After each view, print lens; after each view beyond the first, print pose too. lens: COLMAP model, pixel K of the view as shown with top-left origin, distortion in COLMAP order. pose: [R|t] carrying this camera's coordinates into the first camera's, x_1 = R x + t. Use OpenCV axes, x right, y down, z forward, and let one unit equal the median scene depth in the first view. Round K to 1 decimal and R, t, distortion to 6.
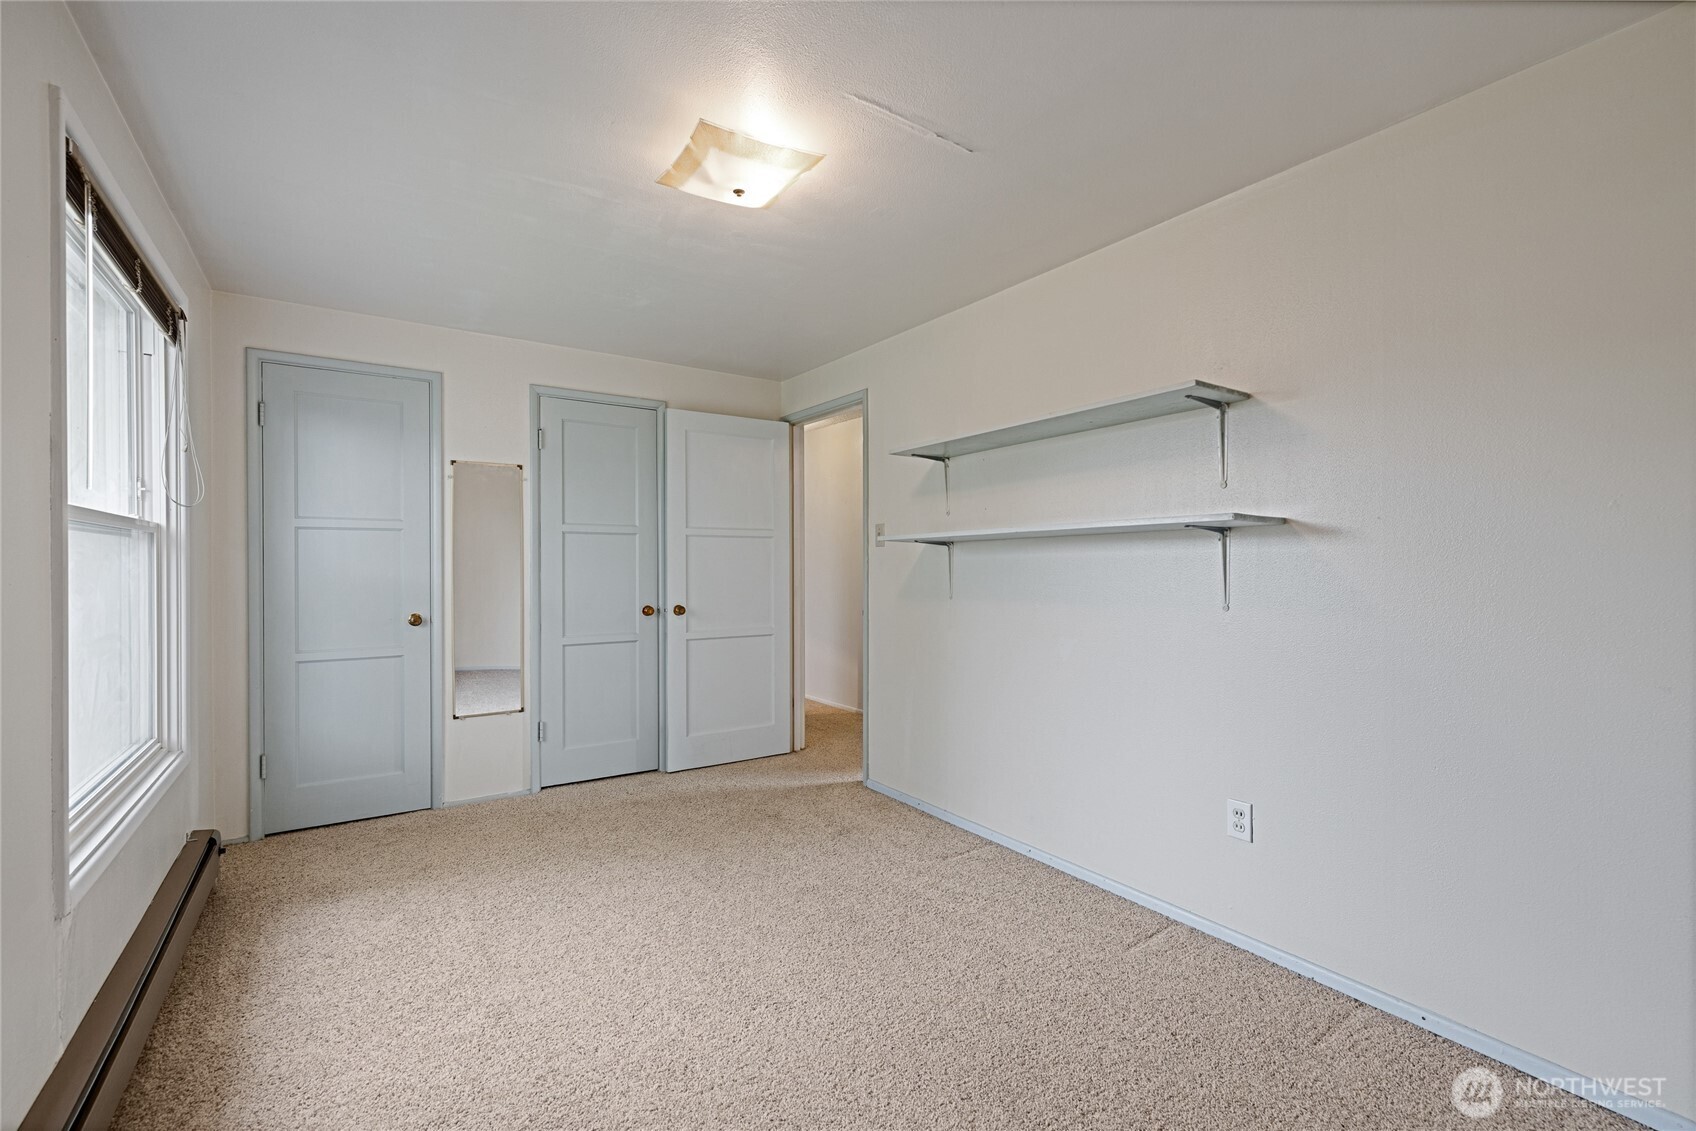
lens RADIAL K [[711.6, 0, 838.0], [0, 711.6, 557.7], [0, 0, 1]] dist [-0.000810, 0.000946]
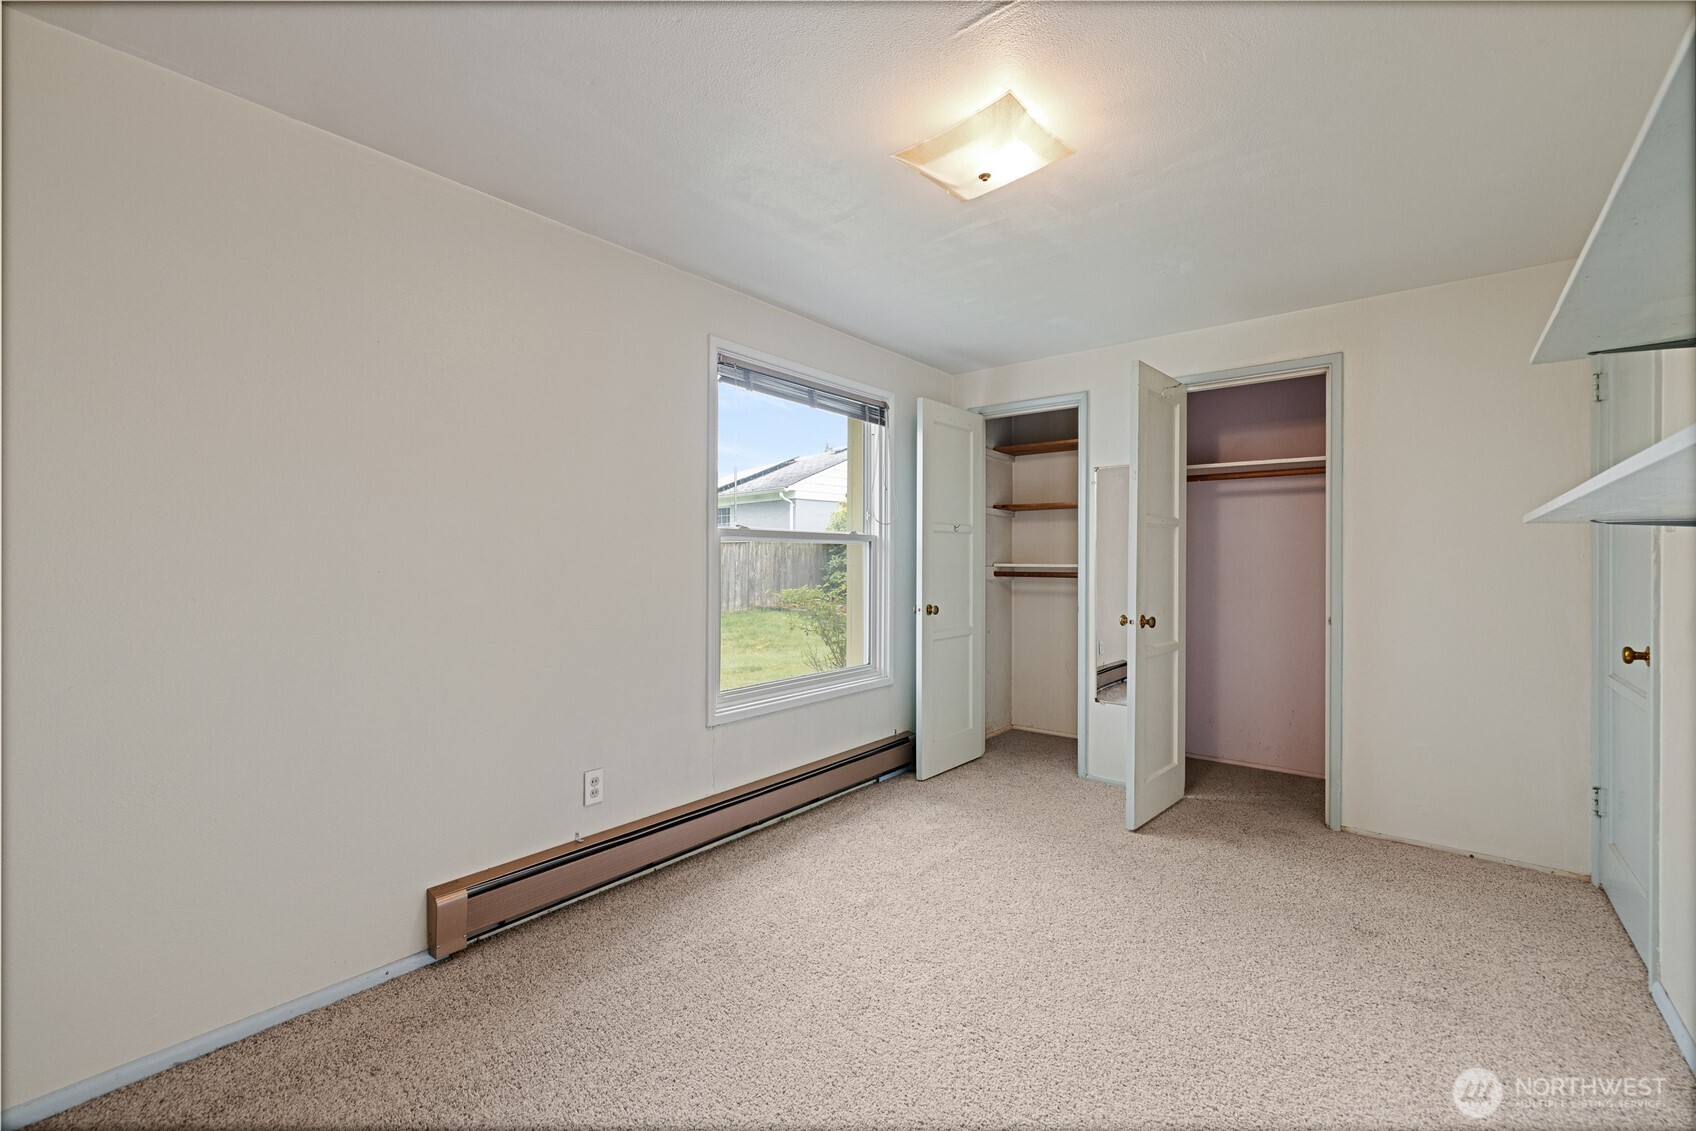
lens RADIAL K [[711.6, 0, 845.3], [0, 711.6, 570.8], [0, 0, 1]] dist [-0.000810, 0.000946]
pose [[0.275074, 0.013434, -0.961329, 0.562735], [0.001892, 0.999893, 0.014514, 0.008172], [0.961421, -0.005811, 0.275019, 0.444101]]
